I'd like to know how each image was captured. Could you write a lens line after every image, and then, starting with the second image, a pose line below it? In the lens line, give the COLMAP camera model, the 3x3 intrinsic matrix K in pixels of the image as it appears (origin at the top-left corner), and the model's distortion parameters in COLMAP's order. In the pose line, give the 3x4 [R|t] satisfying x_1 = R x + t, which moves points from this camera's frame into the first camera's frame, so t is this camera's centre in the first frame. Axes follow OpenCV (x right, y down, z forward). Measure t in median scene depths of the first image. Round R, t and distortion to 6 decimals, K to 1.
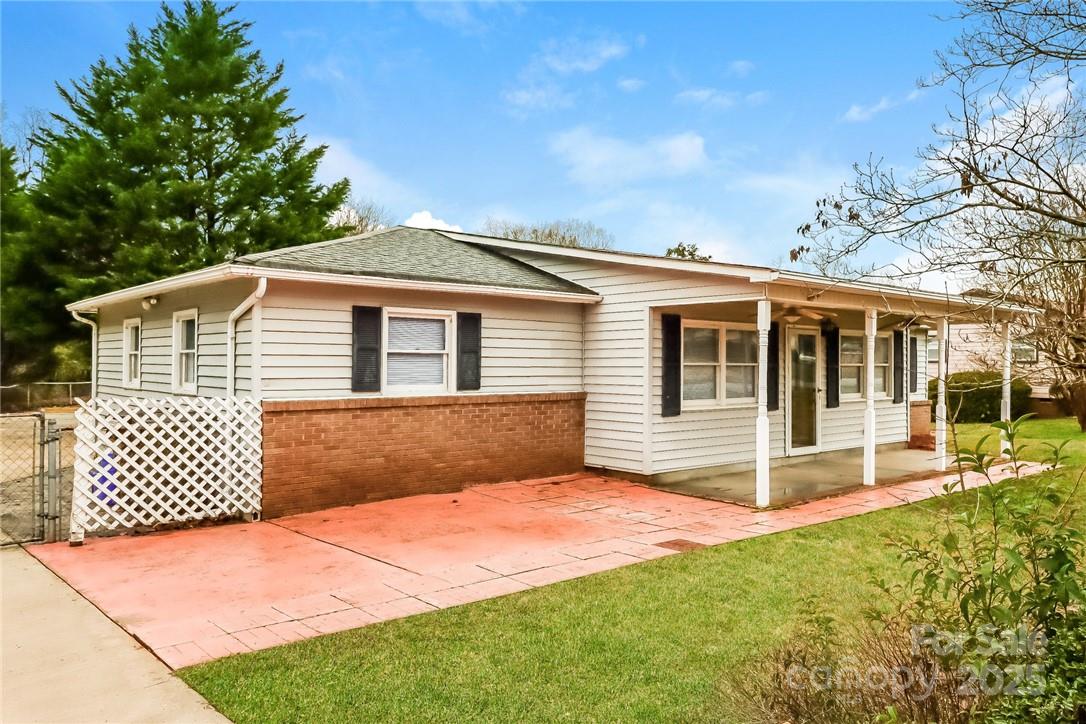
lens RADIAL K [[794.6, 0, 540.0], [0, 794.6, 361.4], [0, 0, 1]] dist [0.024610, 0.001018]
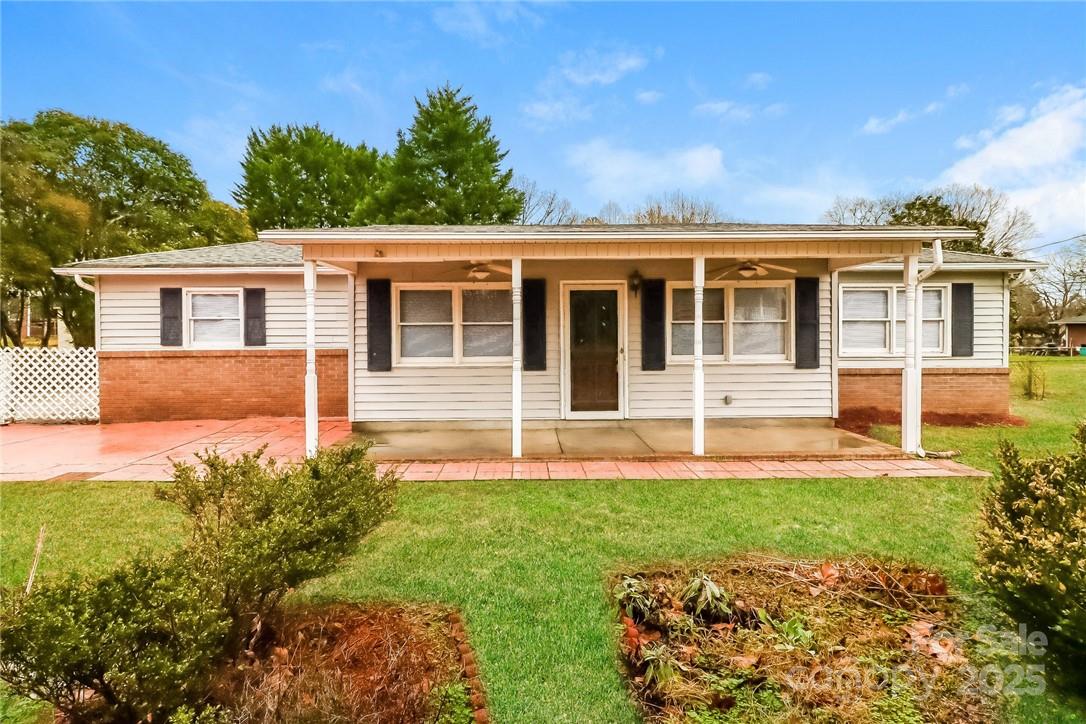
lens RADIAL K [[513.0, 0, 540.9], [0, 513.0, 336.2], [0, 0, 1]] dist [0.000615, -0.000204]
pose [[0.777619, -0.001216, -0.628734, 0.847205], [0.011859, 0.999849, 0.012732, 0.014801], [0.628624, -0.017357, 0.777516, 0.639508]]
